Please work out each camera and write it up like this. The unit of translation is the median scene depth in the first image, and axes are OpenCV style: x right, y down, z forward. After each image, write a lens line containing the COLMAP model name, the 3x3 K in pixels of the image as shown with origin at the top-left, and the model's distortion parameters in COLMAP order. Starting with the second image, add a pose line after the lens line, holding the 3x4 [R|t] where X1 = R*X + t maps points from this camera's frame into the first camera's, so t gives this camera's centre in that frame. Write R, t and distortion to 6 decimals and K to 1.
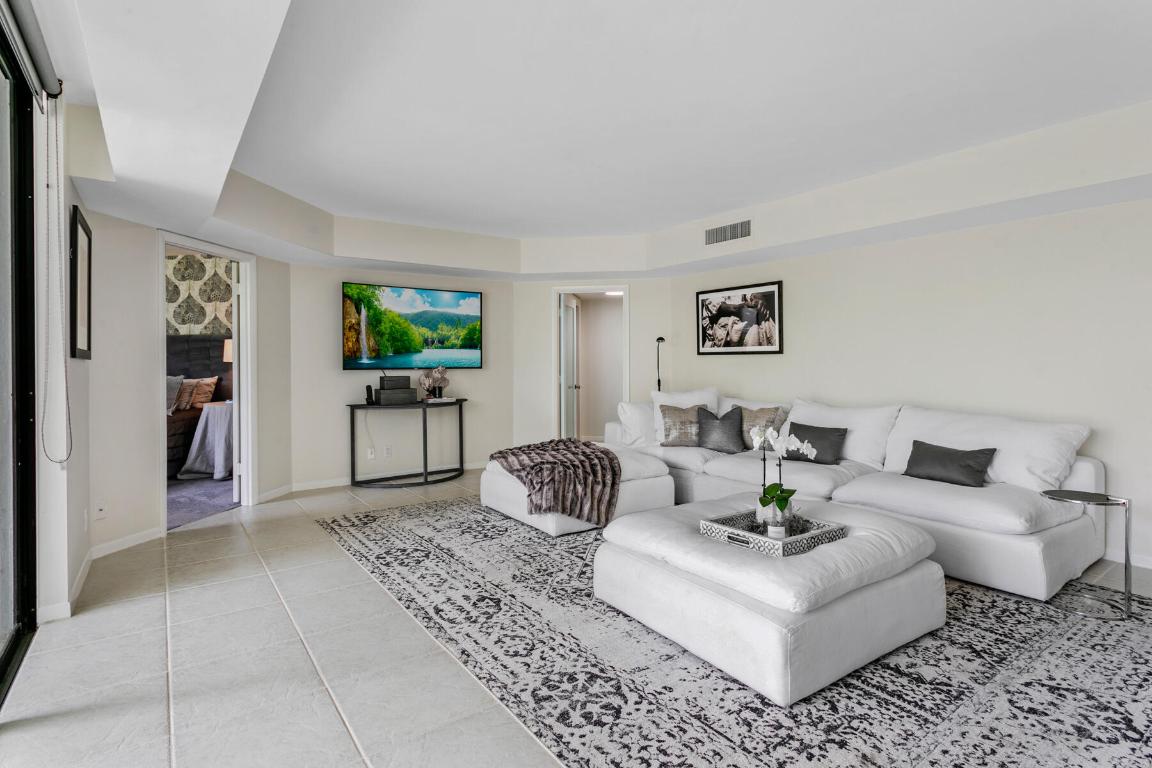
lens RADIAL K [[576.5, 0, 571.3], [0, 576.5, 365.8], [0, 0, 1]] dist [0.002400, 0.000445]
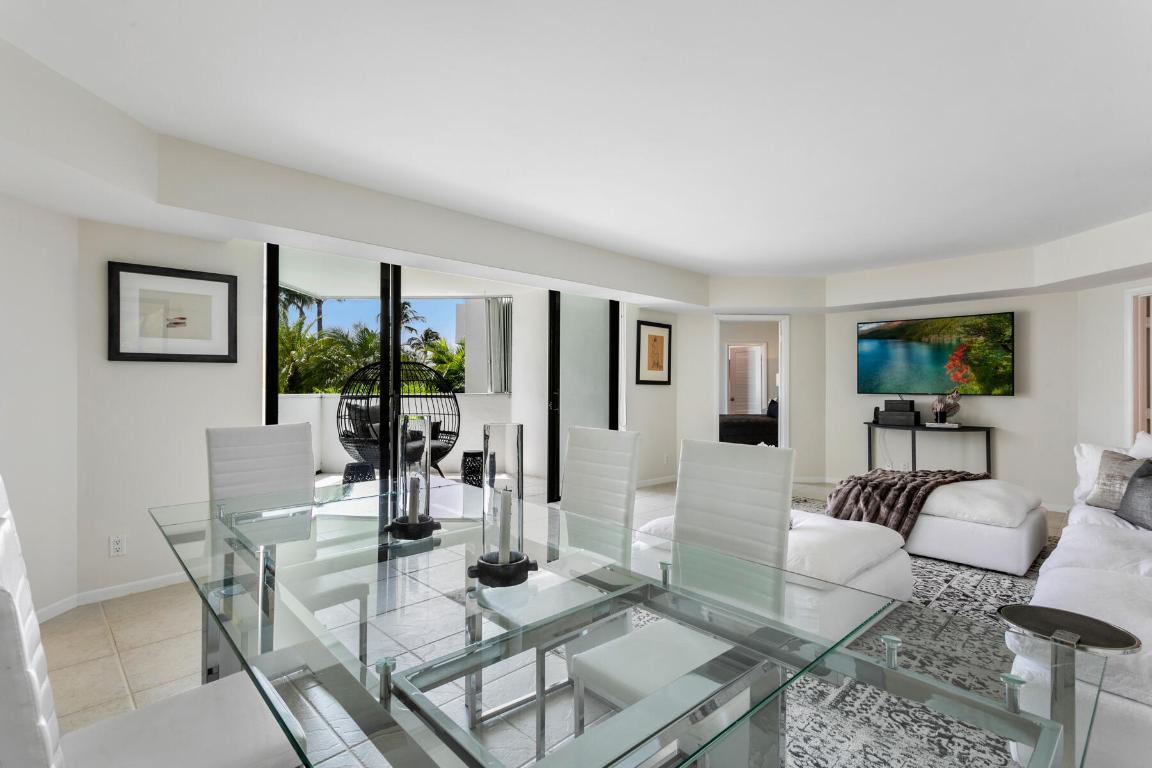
lens RADIAL K [[557.1, 0, 576.0], [0, 557.1, 384.0], [0, 0, 1]] dist [0.000310, 0.000204]
pose [[0.163235, 0.004246, -0.986578, 0.770774], [-0.002582, 0.999989, 0.003876, -0.019100], [0.986584, 0.001915, 0.163244, 0.217880]]
